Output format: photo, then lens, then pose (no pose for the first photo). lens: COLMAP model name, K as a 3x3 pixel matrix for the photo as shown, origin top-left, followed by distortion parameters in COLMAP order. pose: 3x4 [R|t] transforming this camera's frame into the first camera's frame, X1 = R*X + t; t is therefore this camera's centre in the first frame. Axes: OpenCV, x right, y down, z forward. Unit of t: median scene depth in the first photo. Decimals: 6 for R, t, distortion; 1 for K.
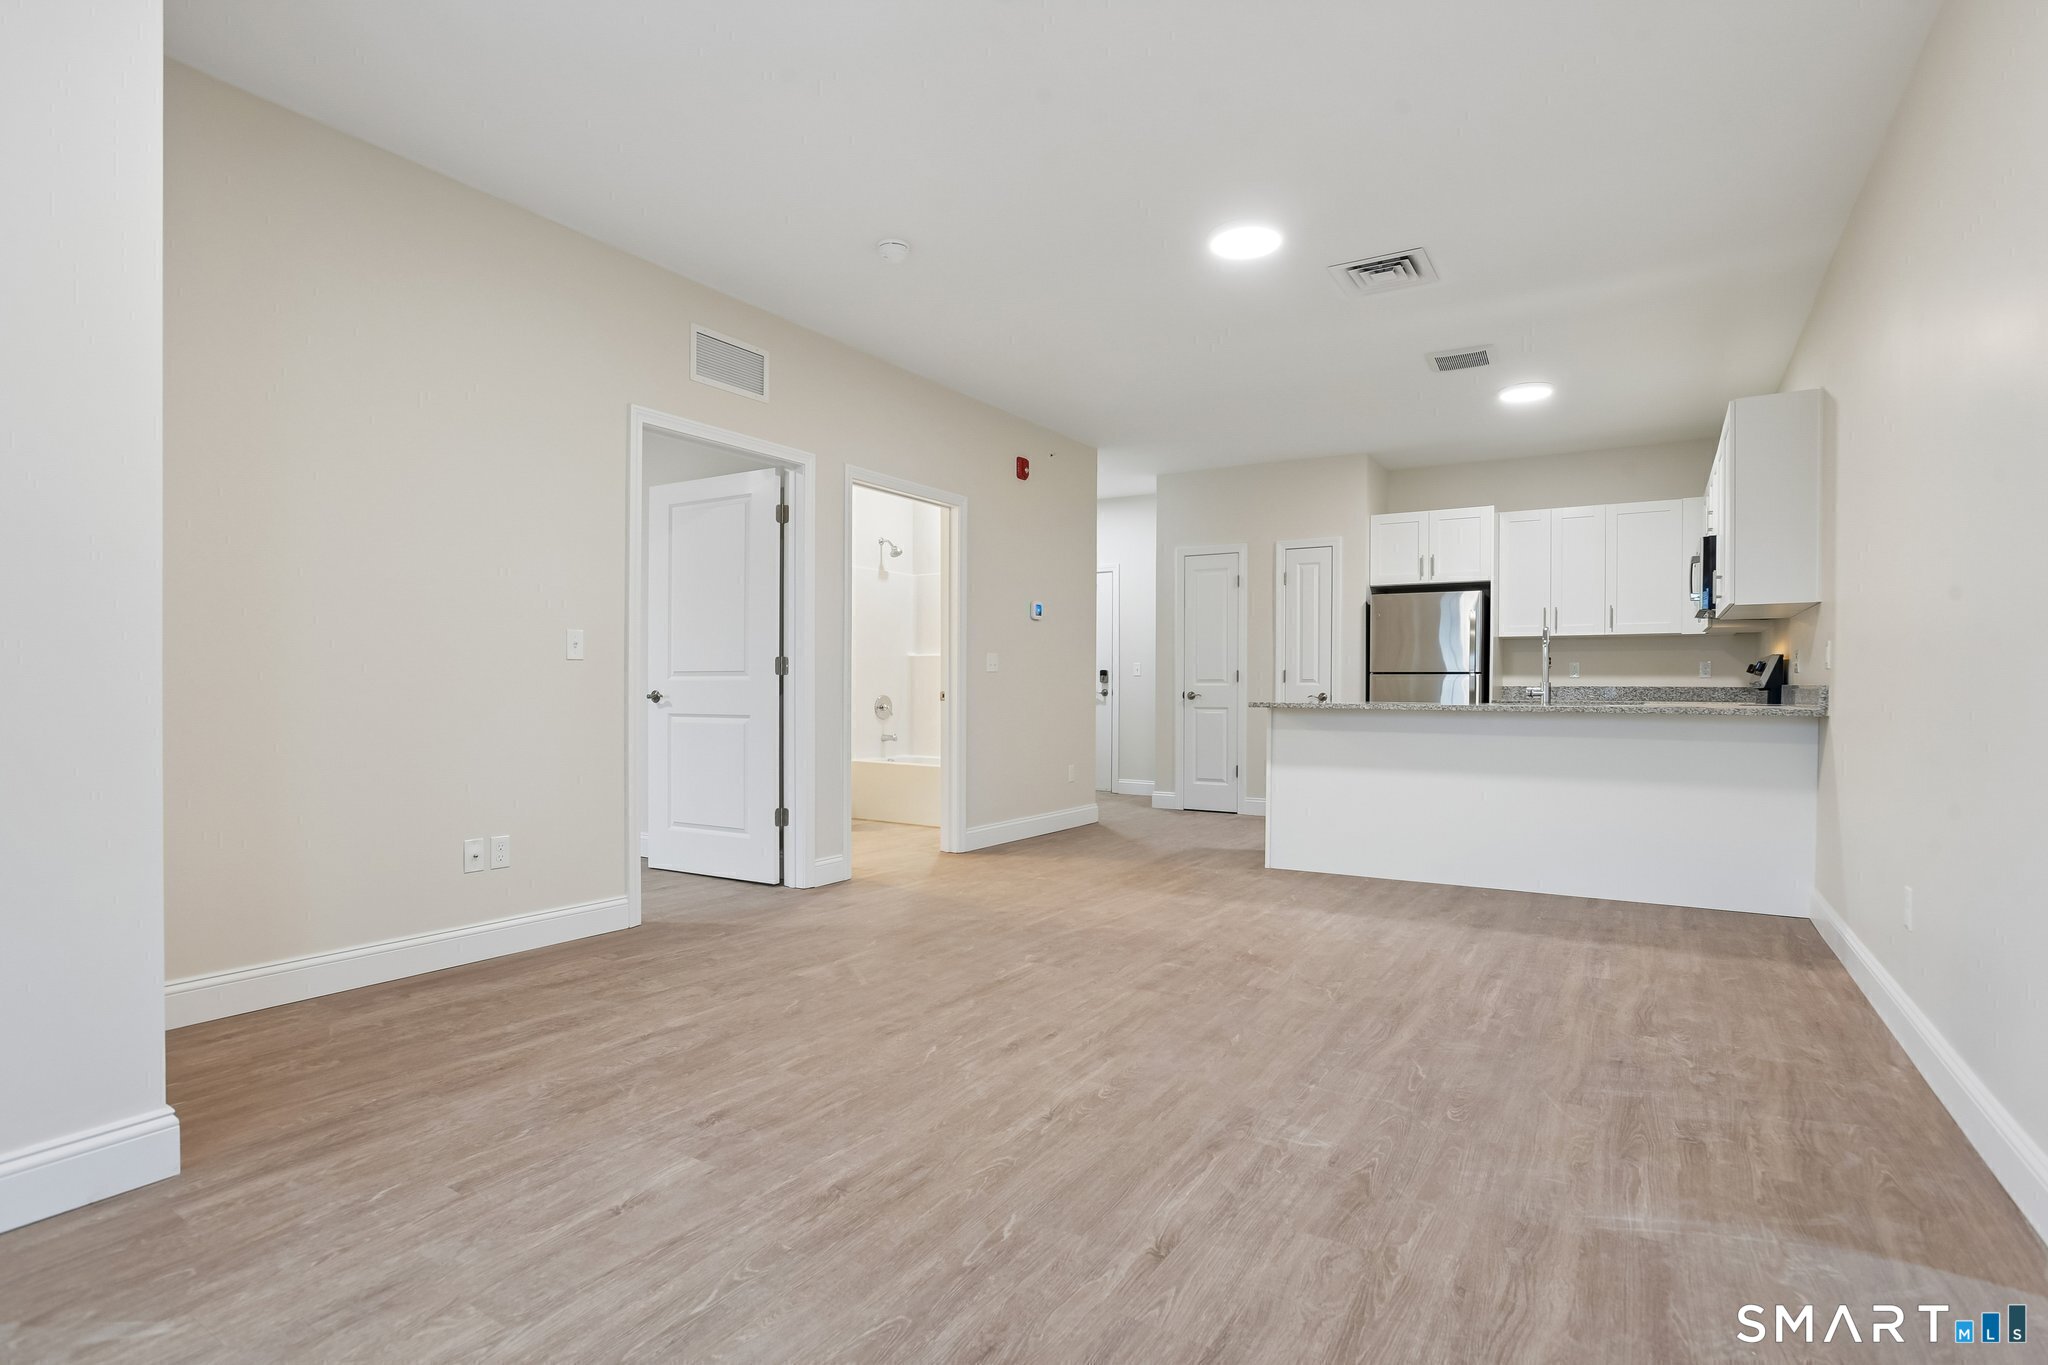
lens RADIAL K [[1004.6, 0, 1035.7], [0, 1004.6, 692.1], [0, 0, 1]] dist [-0.050668, 0.025653]
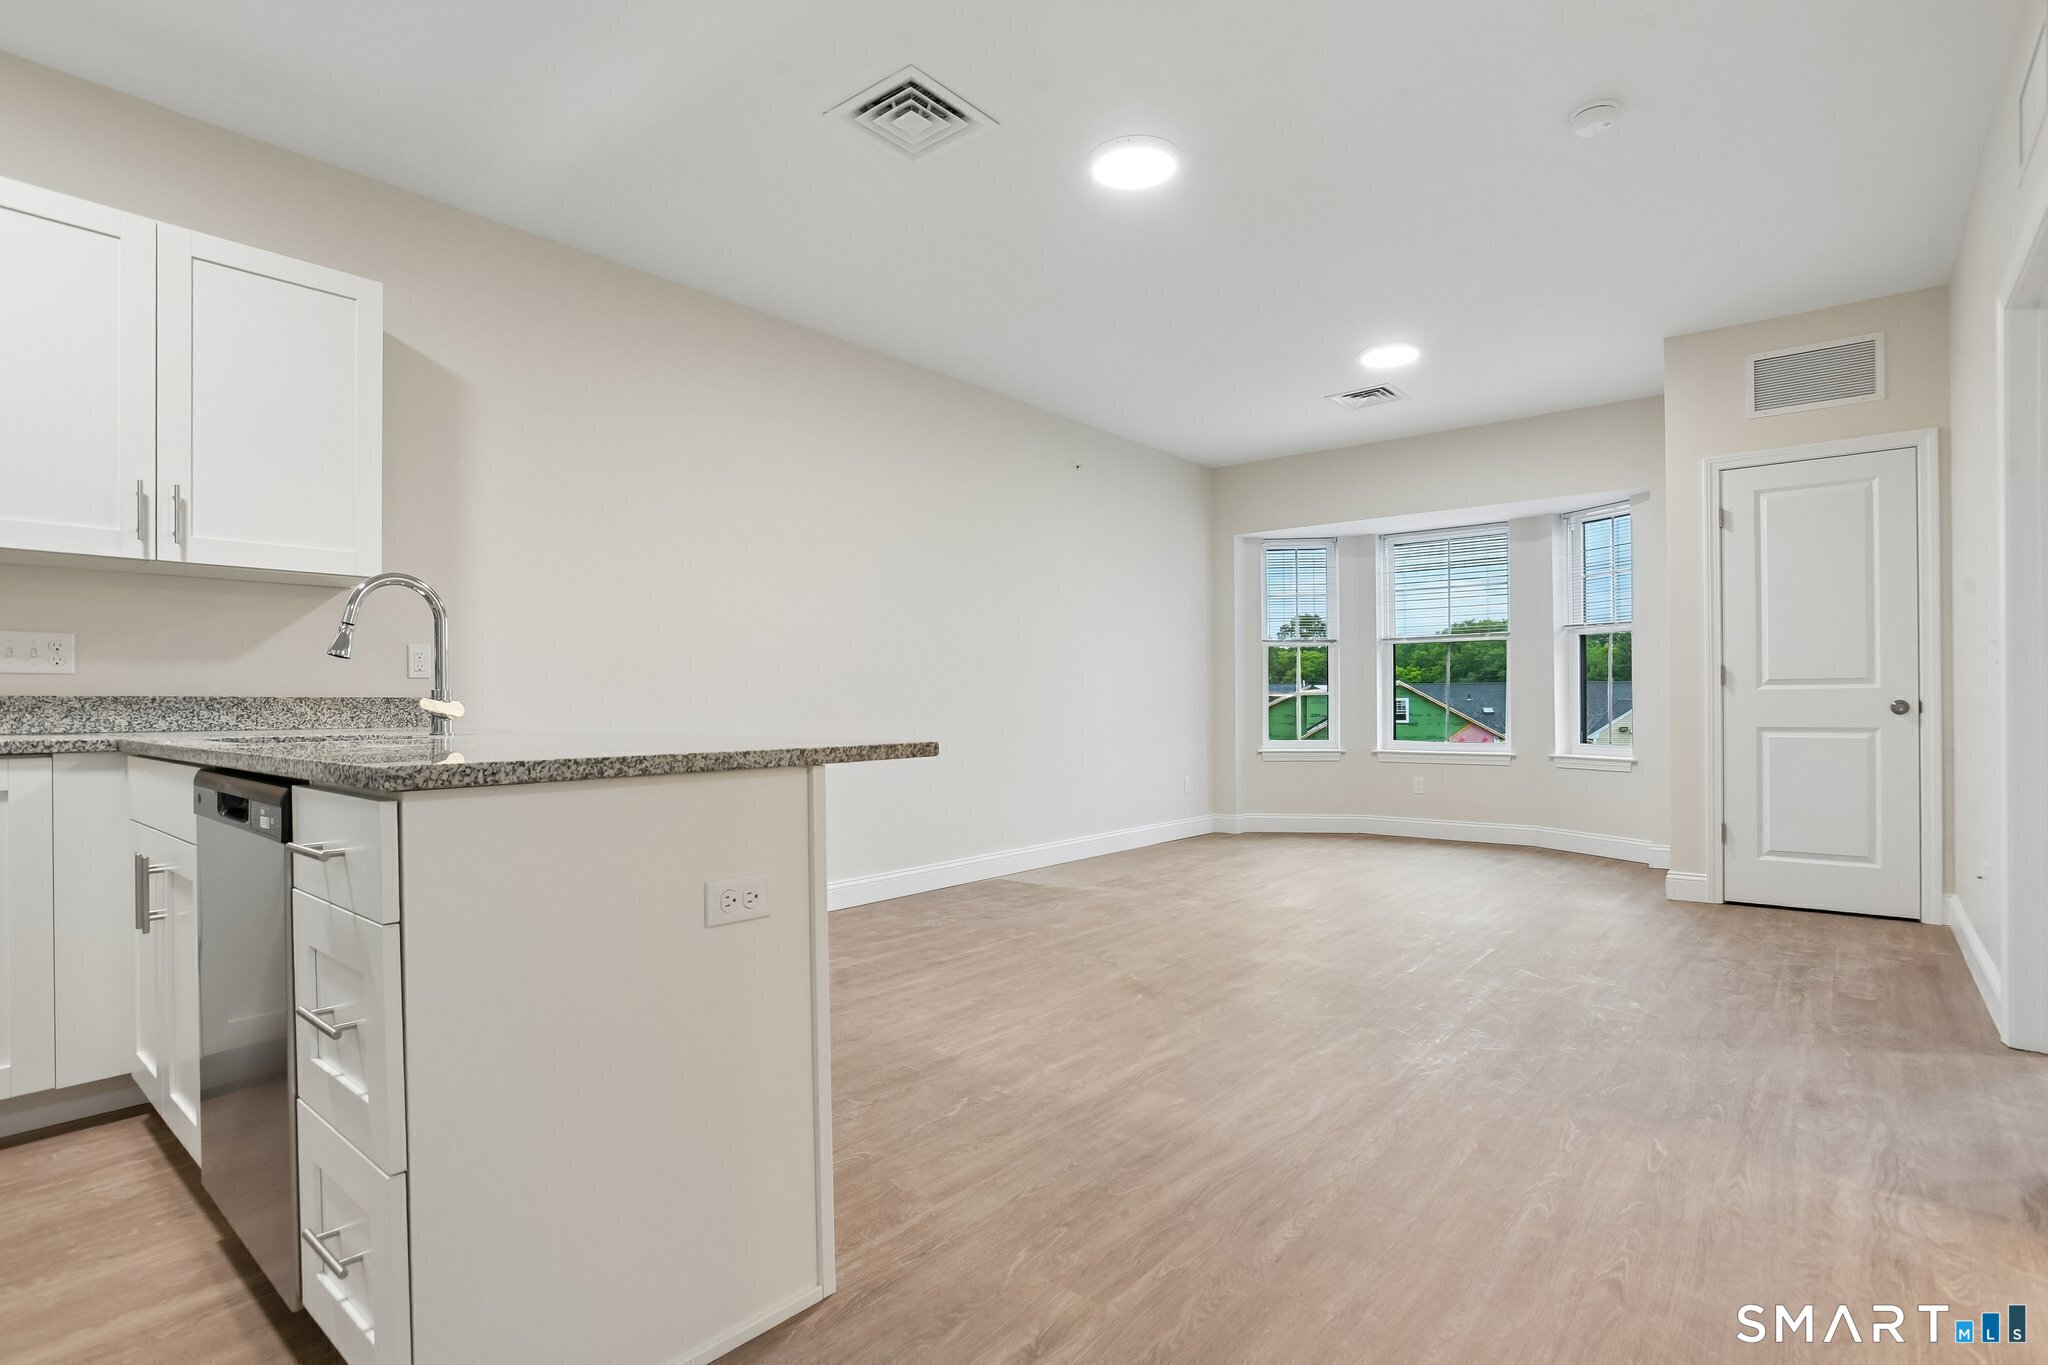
lens RADIAL K [[1004.6, 0, 1035.7], [0, 1004.6, 692.1], [0, 0, 1]] dist [-0.050668, 0.025653]
pose [[-0.991536, 0.002622, 0.129808, 0.216225], [0.001810, 0.999978, -0.006370, -0.006986], [-0.129822, -0.006081, -0.991519, 2.157822]]
